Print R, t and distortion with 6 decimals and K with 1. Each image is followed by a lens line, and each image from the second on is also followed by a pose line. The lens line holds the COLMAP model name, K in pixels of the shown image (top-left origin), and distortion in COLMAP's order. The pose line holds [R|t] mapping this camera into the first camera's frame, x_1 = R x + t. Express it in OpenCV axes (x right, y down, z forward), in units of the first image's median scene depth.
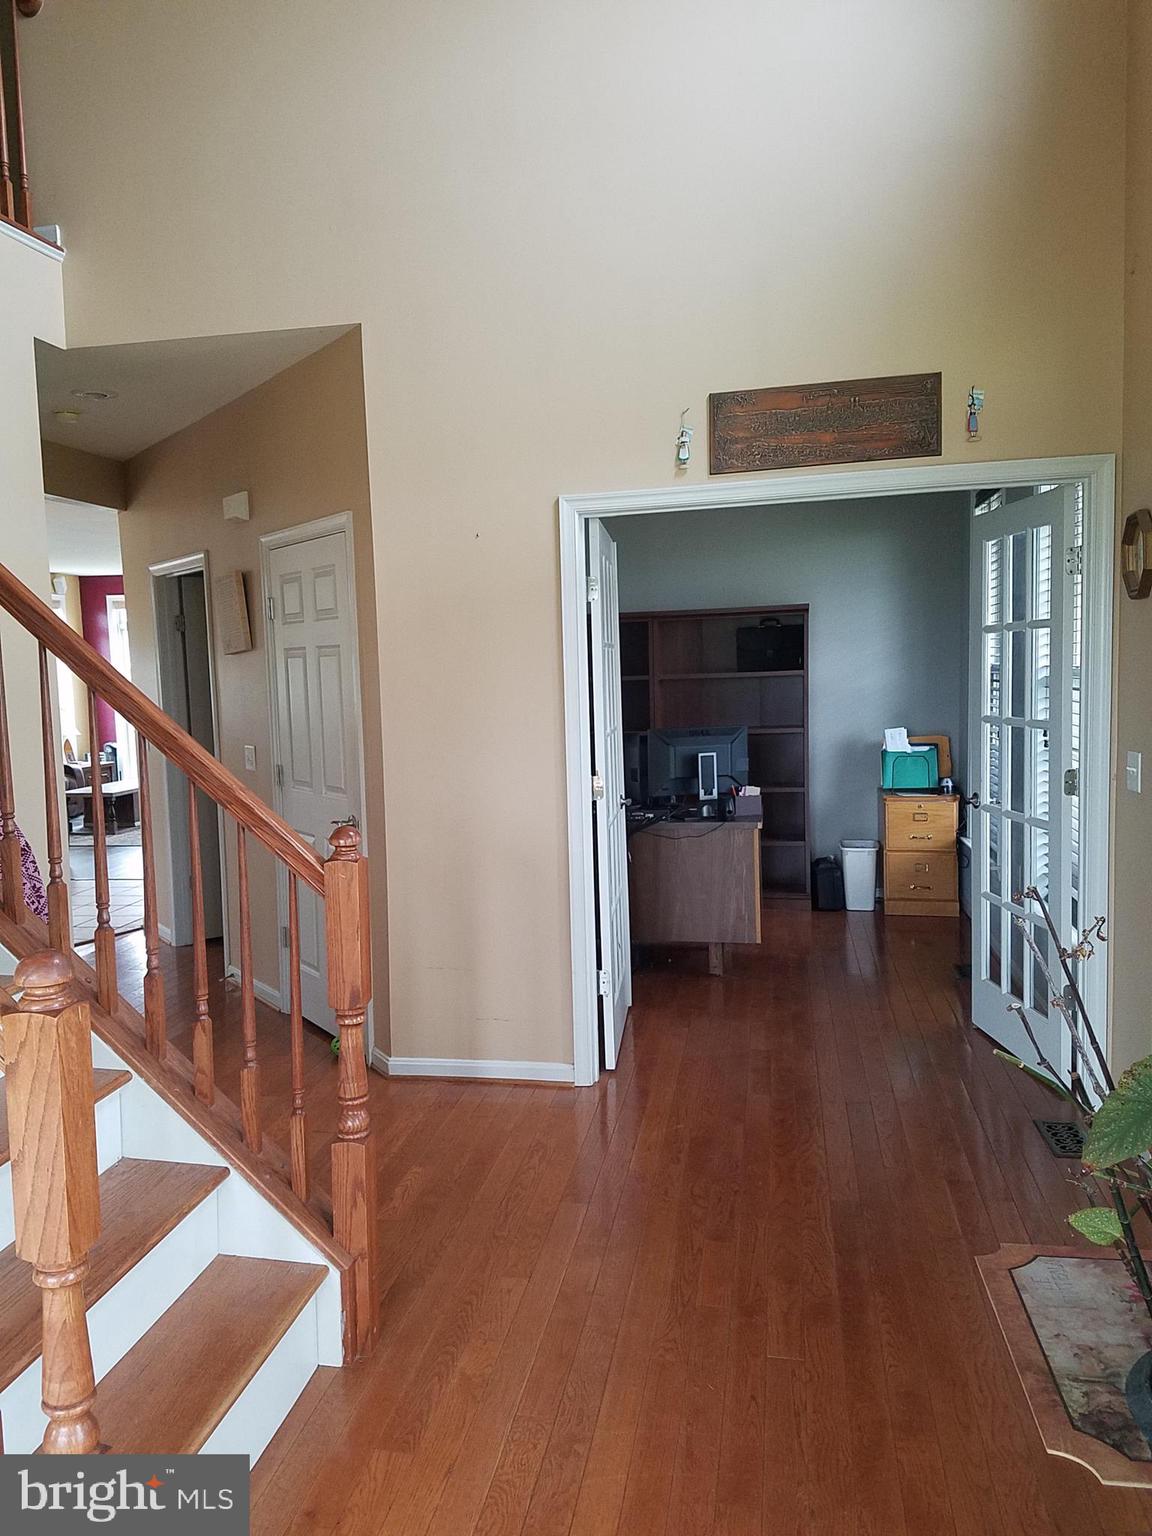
lens RADIAL K [[1158.1, 0, 519.9], [0, 1158.1, 766.5], [0, 0, 1]] dist [0.119912, -0.000256]
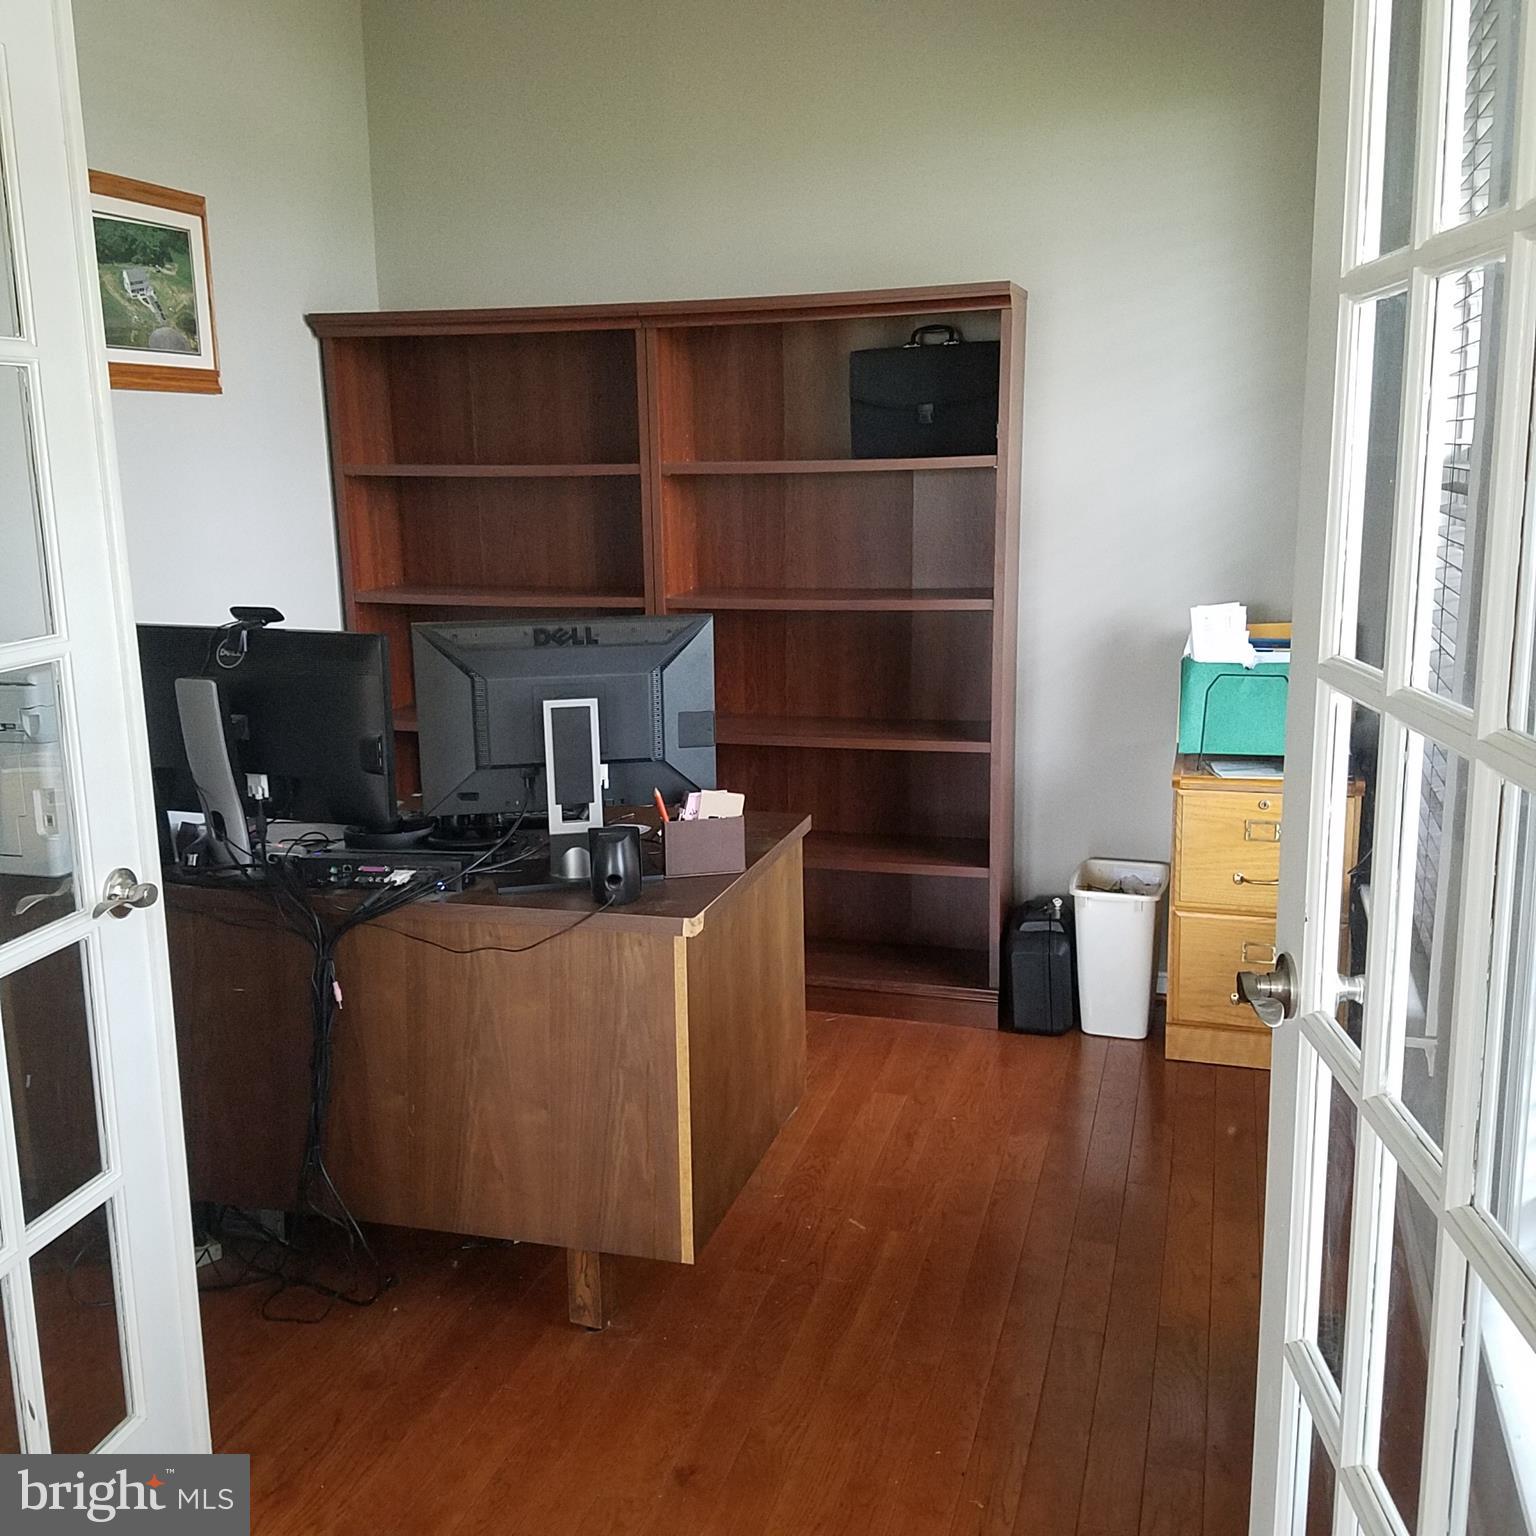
lens RADIAL K [[1542.4, 0, 725.9], [0, 1542.4, 746.7], [0, 0, 1]] dist [0.236593, -0.463705]
pose [[0.995831, 0.027403, -0.087003, 0.201869], [-0.017975, 0.994059, 0.107351, -0.039109], [0.089428, -0.105340, 0.990407, 0.449337]]
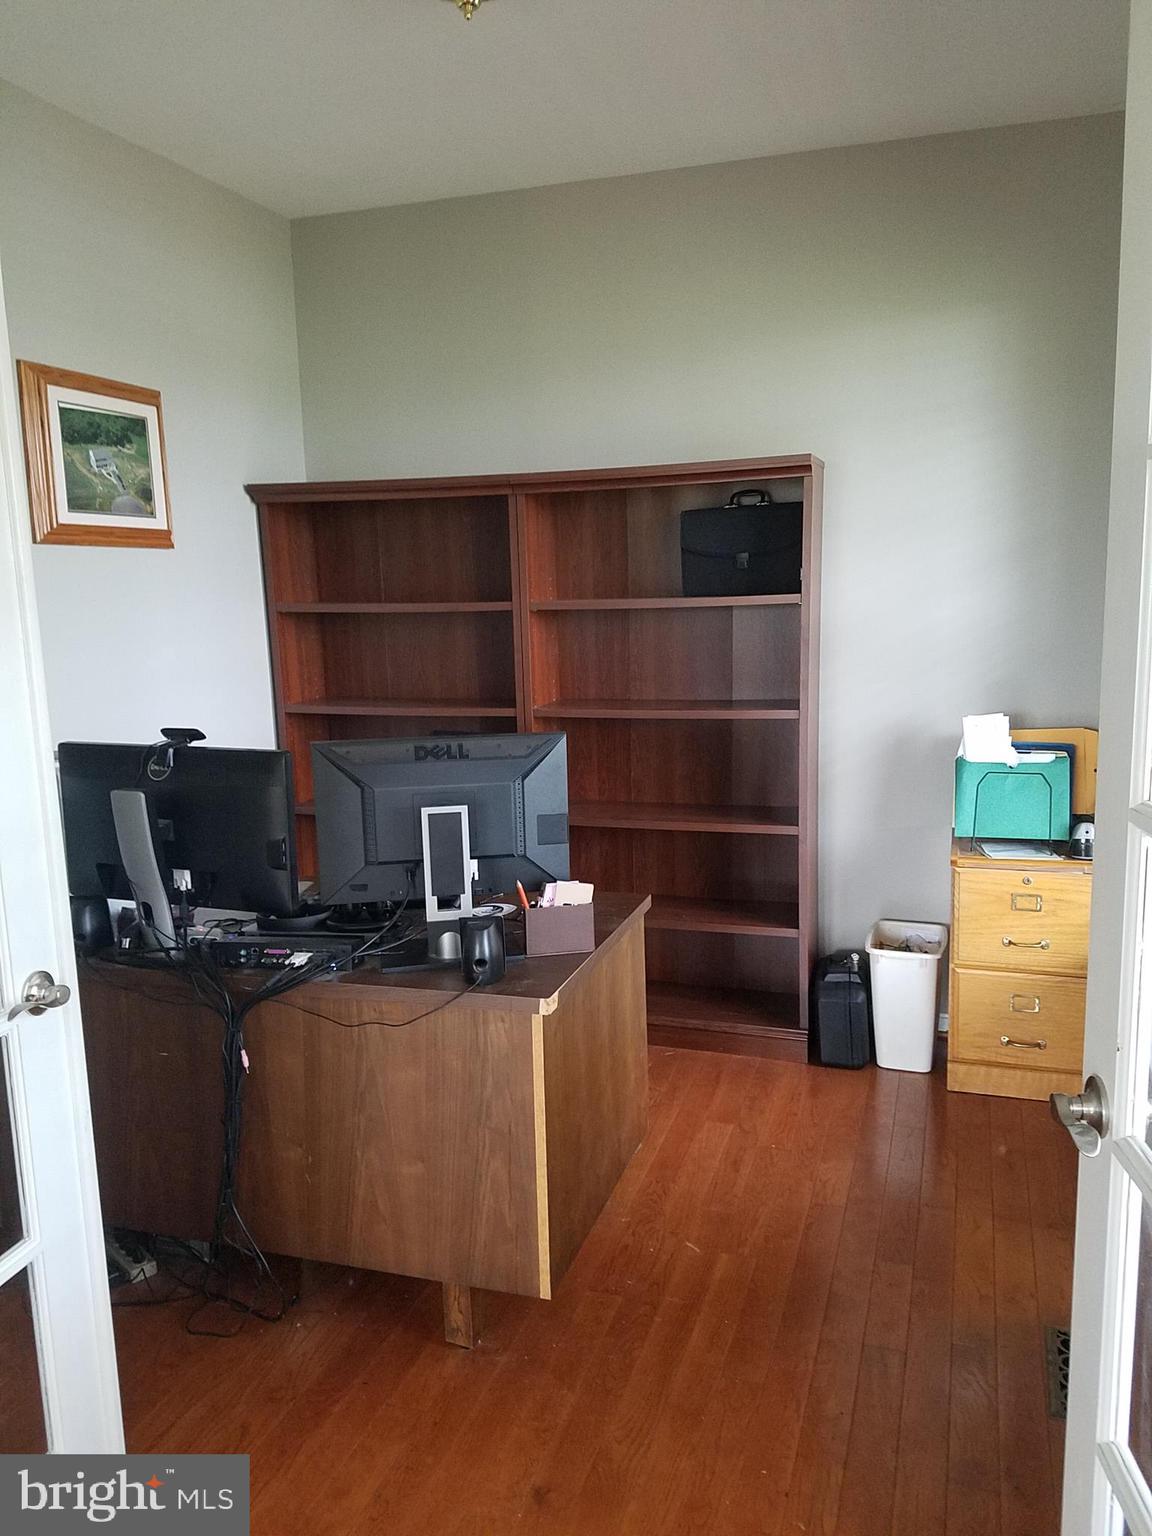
lens RADIAL K [[1157.4, 0, 576.0], [0, 1157.4, 768.0], [0, 0, 1]] dist [0.233311, -0.419184]
pose [[0.994756, 0.020645, -0.100175, 0.201591], [-0.012887, 0.996910, 0.077485, -0.046597], [0.101466, -0.075788, 0.991948, 0.494716]]
